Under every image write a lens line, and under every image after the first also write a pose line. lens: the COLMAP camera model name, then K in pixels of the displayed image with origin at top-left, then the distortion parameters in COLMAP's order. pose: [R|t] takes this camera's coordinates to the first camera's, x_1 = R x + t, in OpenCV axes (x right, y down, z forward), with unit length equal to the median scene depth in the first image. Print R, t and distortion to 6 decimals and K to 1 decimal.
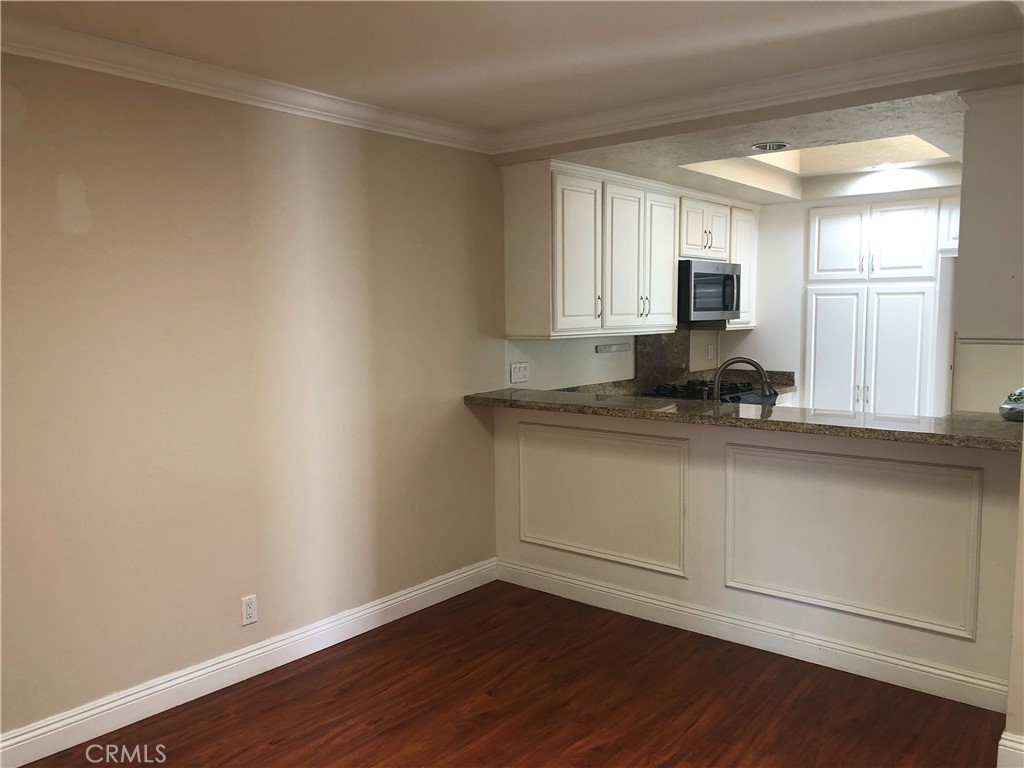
lens RADIAL K [[825.0, 0, 512.0], [0, 825.0, 384.0], [0, 0, 1]] dist [-0.003878, -0.004541]
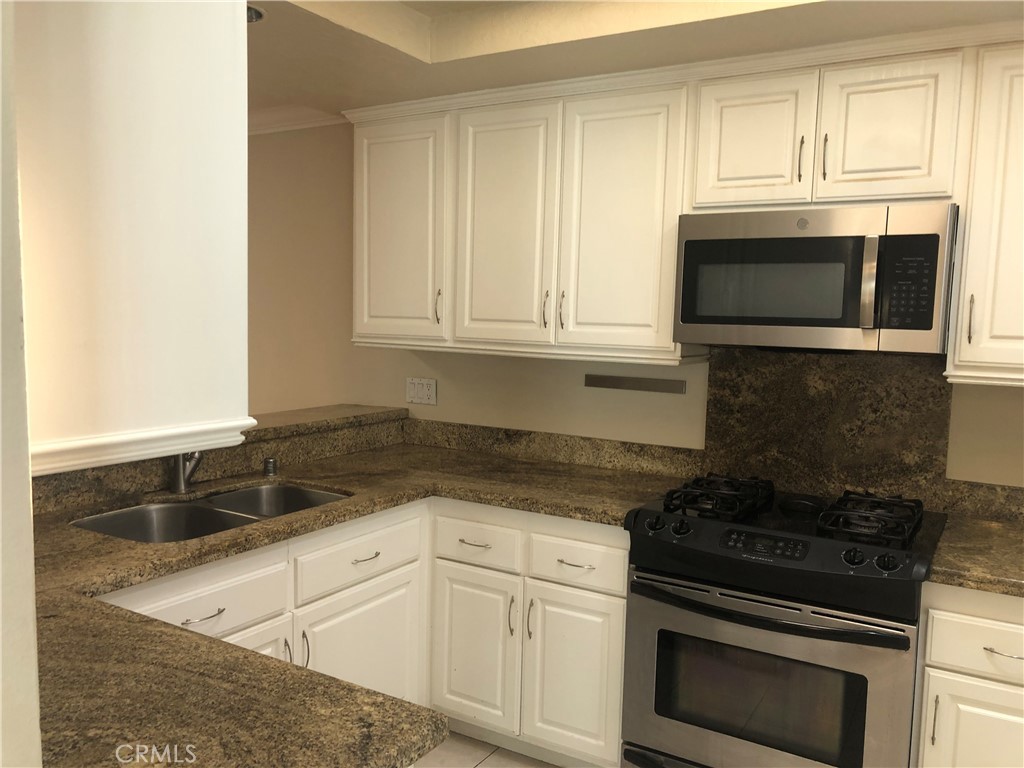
lens RADIAL K [[851.6, 0, 512.0], [0, 851.6, 392.8], [0, 0, 1]] dist [0.023804, -0.011418]
pose [[0.141040, 0.109746, -0.983902, 0.646743], [-0.114320, 0.988994, 0.093927, -0.077754], [0.983381, 0.099232, 0.152034, 0.780029]]
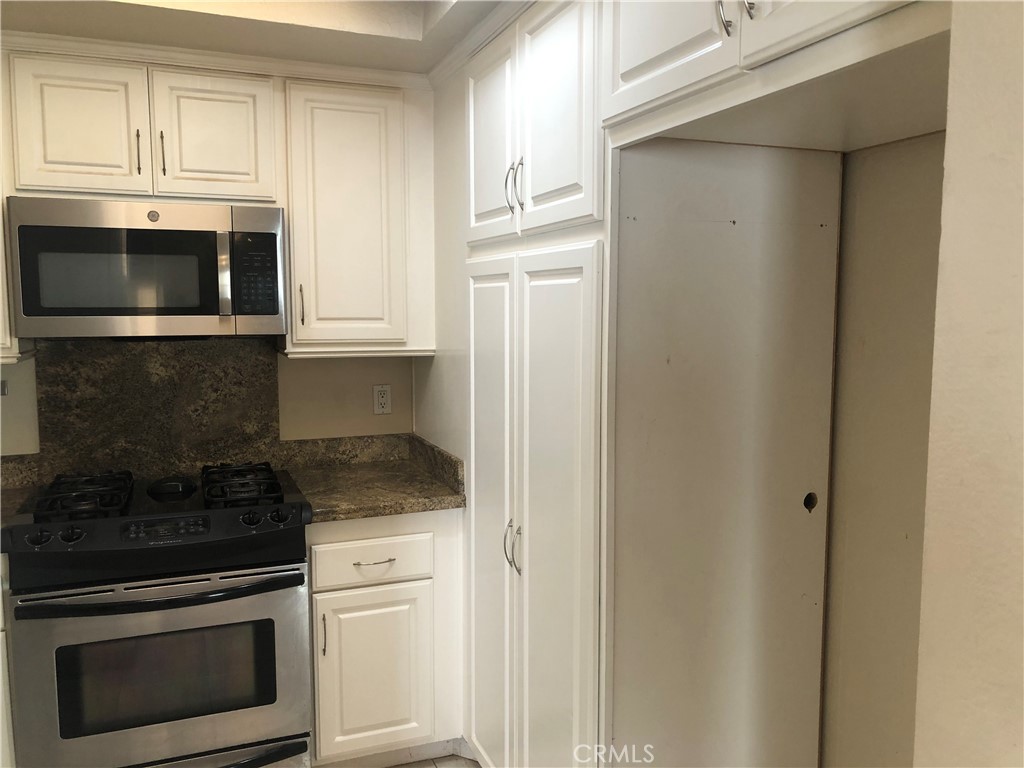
lens RADIAL K [[851.6, 0, 512.0], [0, 851.6, 392.8], [0, 0, 1]] dist [0.023804, -0.011418]
pose [[0.879340, 0.056800, -0.472794, 0.614898], [-0.049771, 0.998385, 0.027375, -0.068020], [0.473585, -0.000540, 0.880748, 0.677616]]
